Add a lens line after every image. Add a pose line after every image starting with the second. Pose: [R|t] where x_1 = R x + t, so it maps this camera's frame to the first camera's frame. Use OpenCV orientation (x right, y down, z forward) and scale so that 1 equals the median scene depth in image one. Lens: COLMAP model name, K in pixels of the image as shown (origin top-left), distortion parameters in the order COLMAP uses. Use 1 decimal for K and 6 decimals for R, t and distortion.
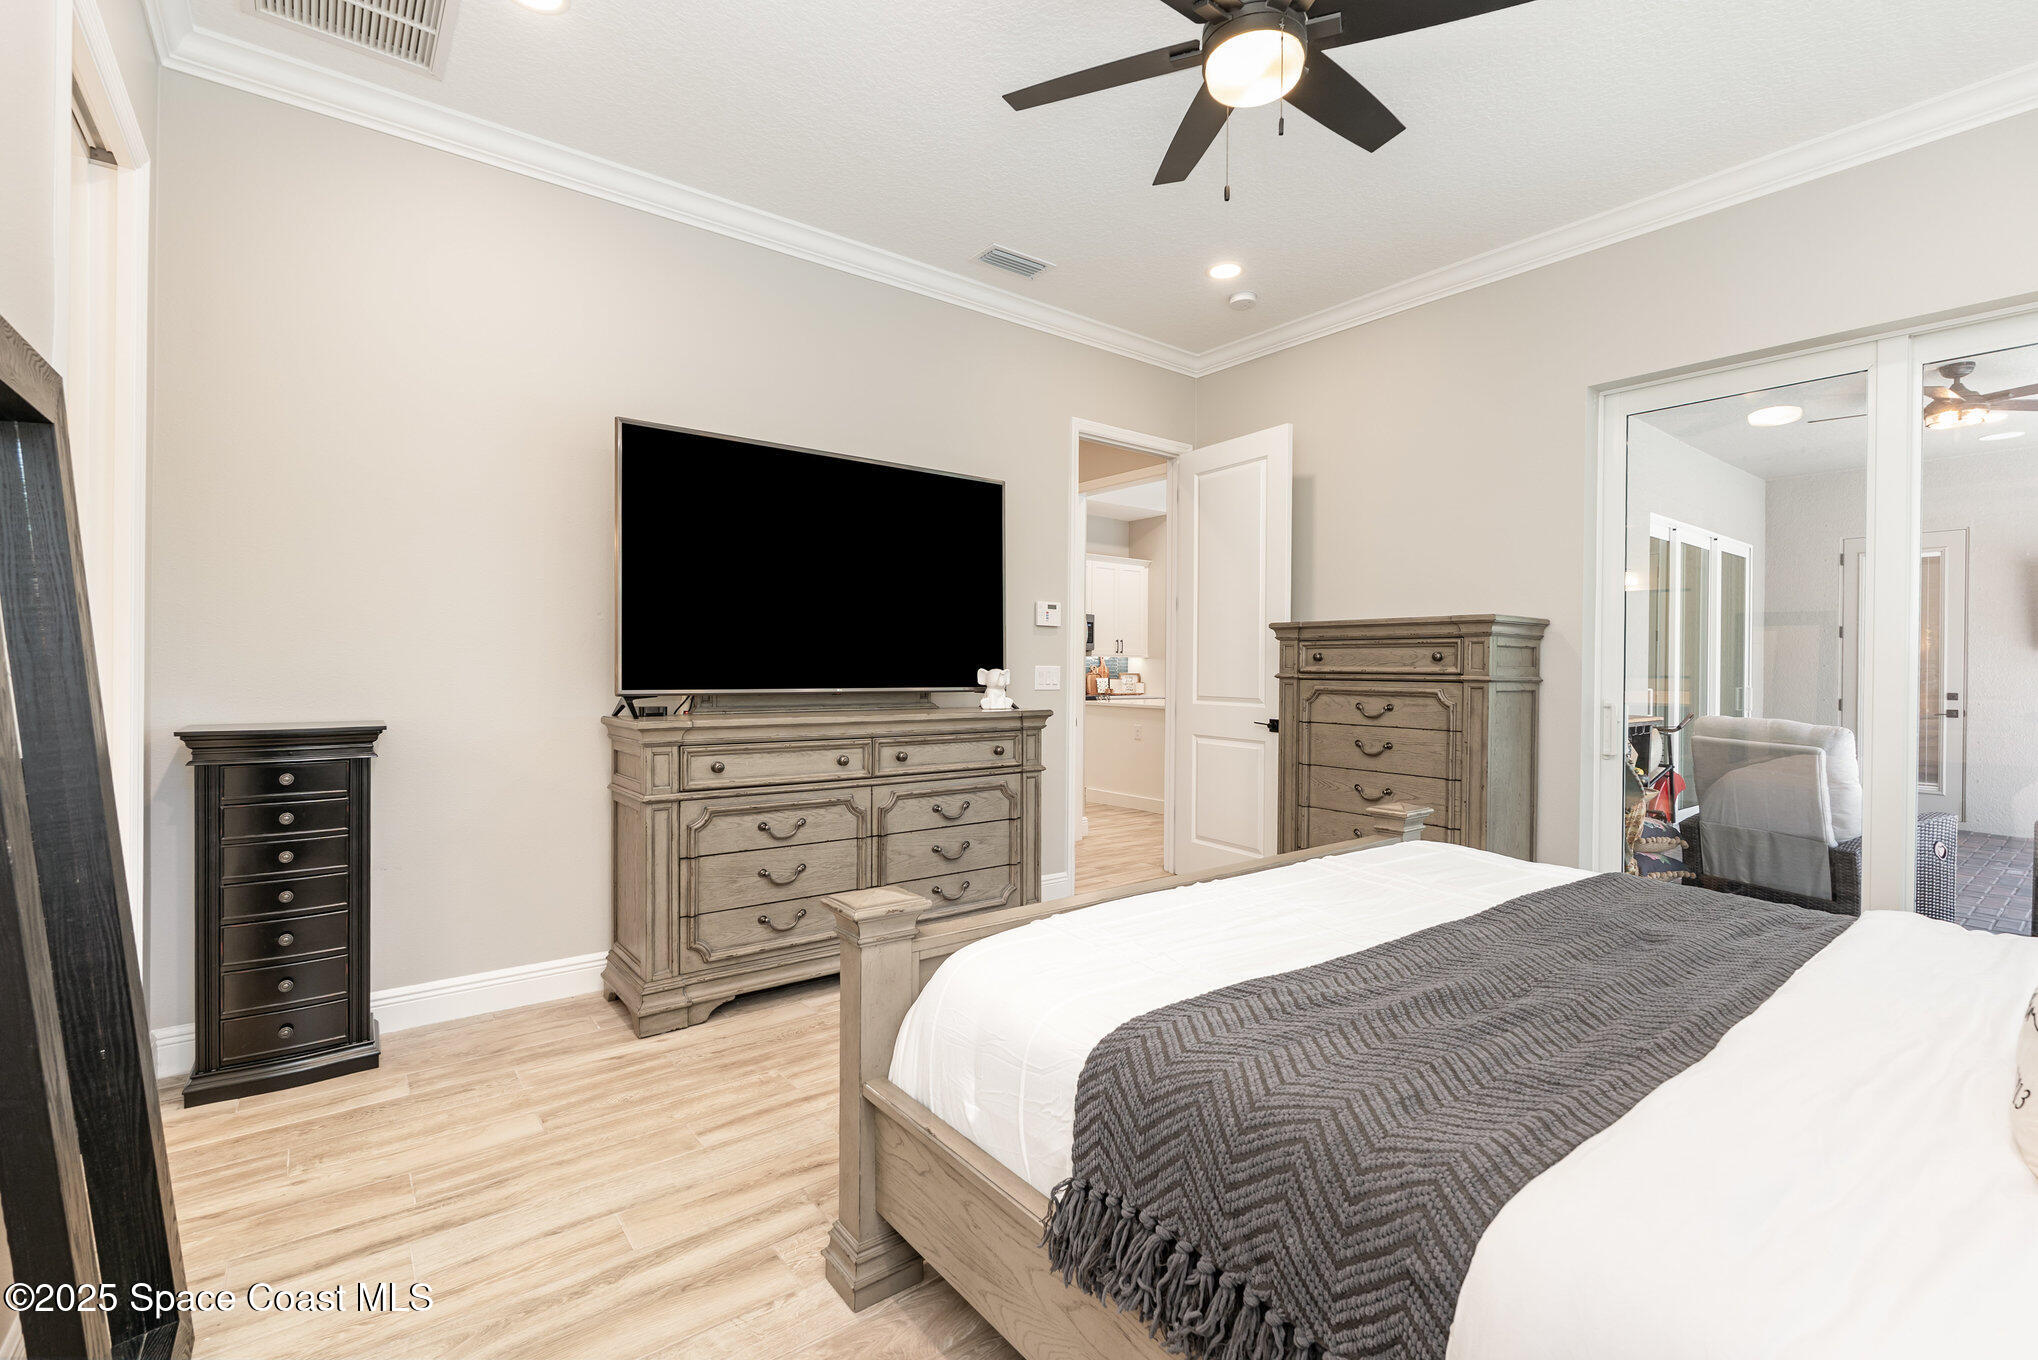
lens RADIAL K [[872.9, 0, 1017.3], [0, 872.9, 667.8], [0, 0, 1]] dist [-0.000074, -0.000178]
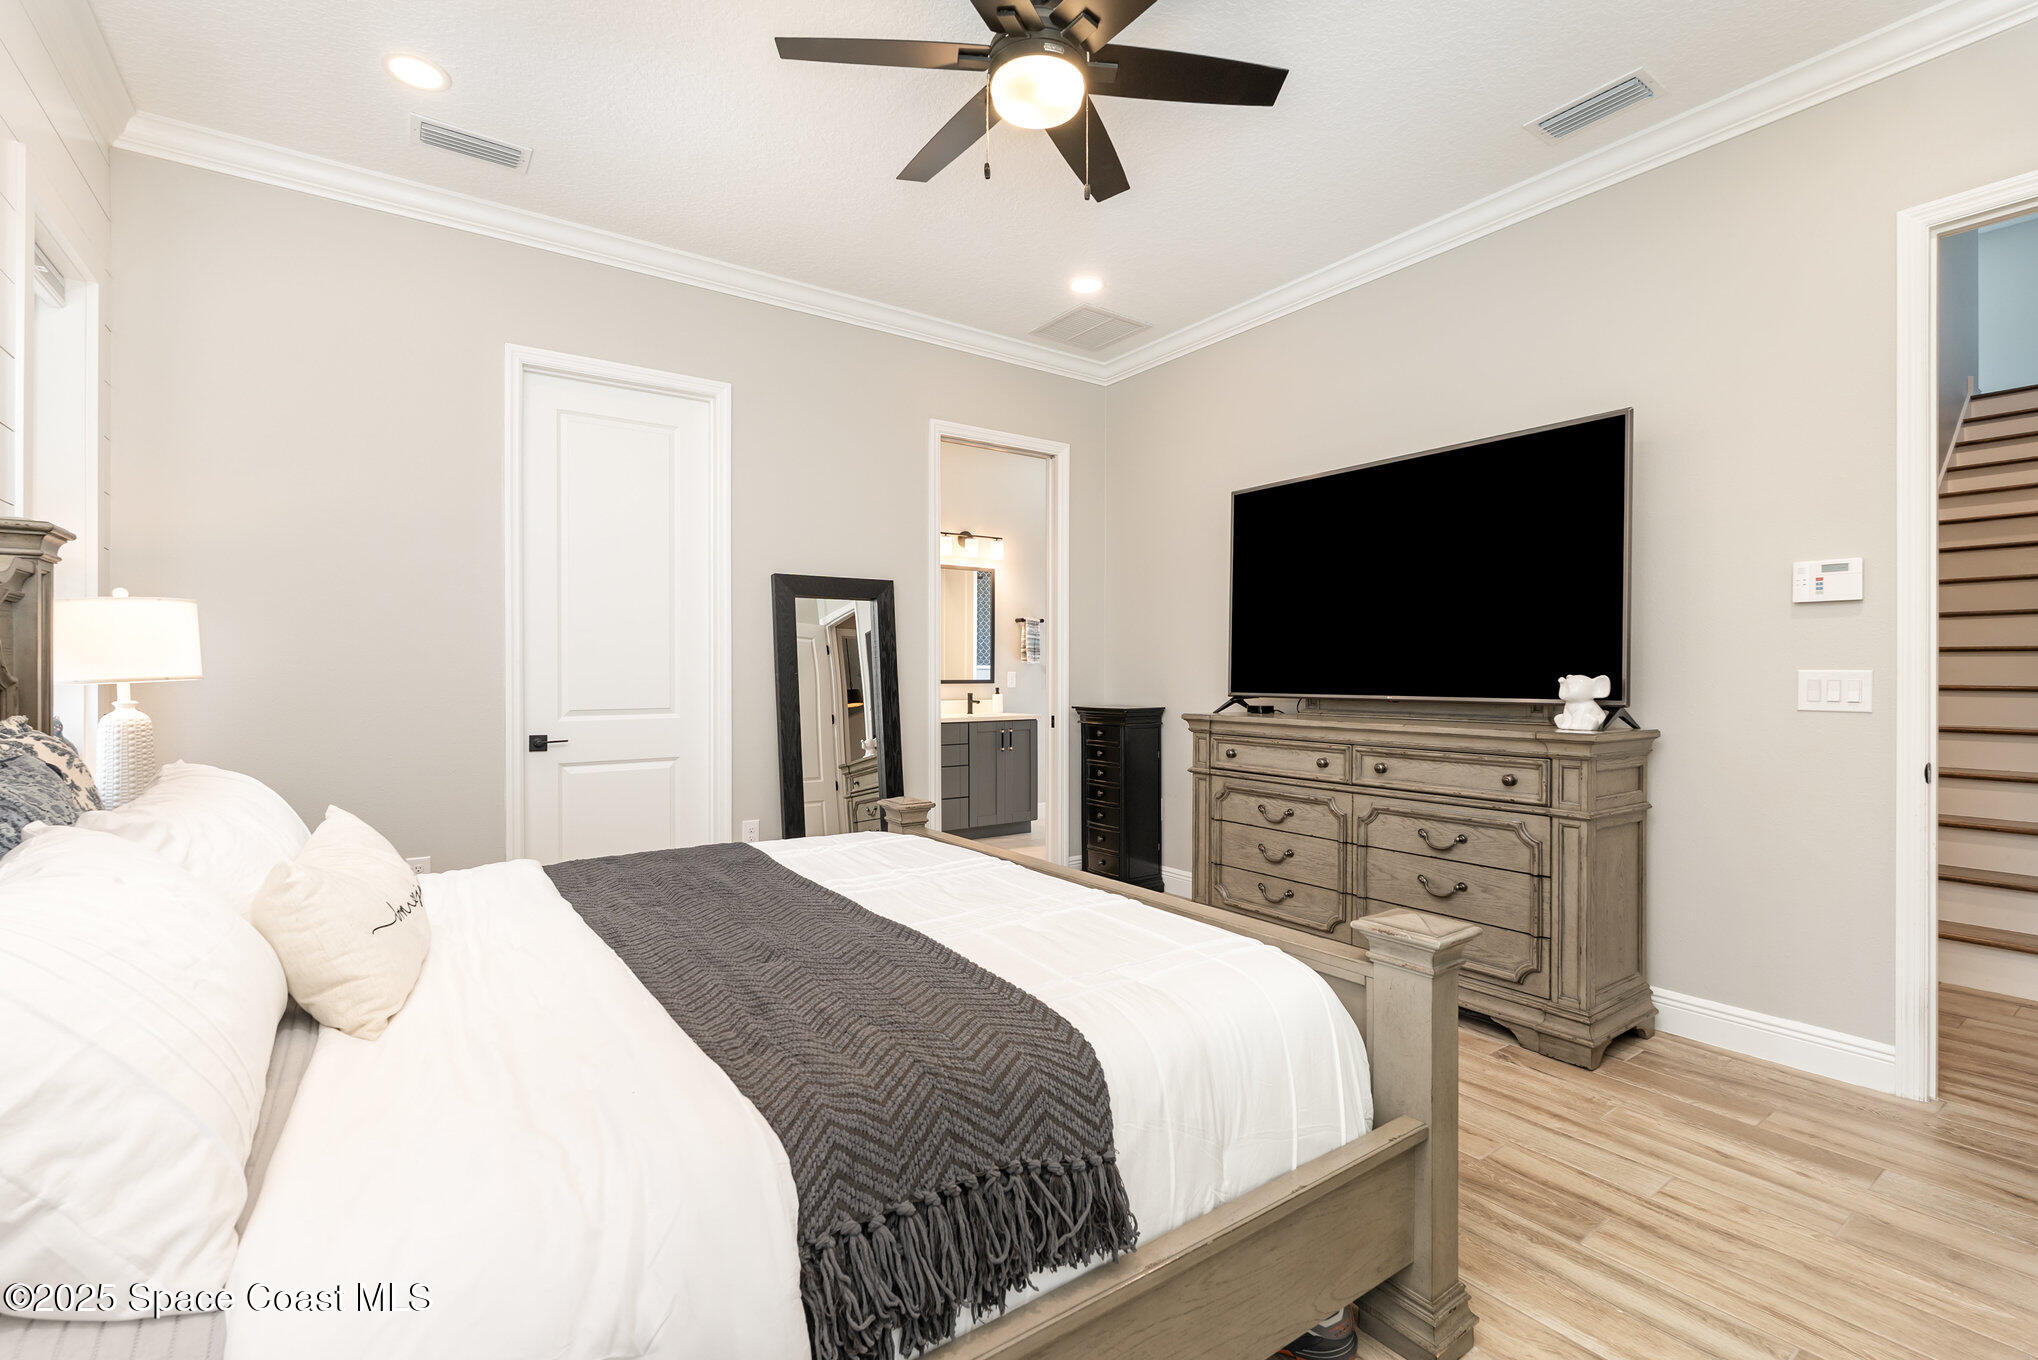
lens RADIAL K [[904.5, 0, 1034.6], [0, 904.5, 673.0], [0, 0, 1]] dist [0.000443, 0.000449]
pose [[-0.016493, -0.006675, -0.999842, 0.870312], [0.000106, 0.999978, -0.006678, 0.005057], [0.999864, -0.000216, -0.016492, 0.650733]]
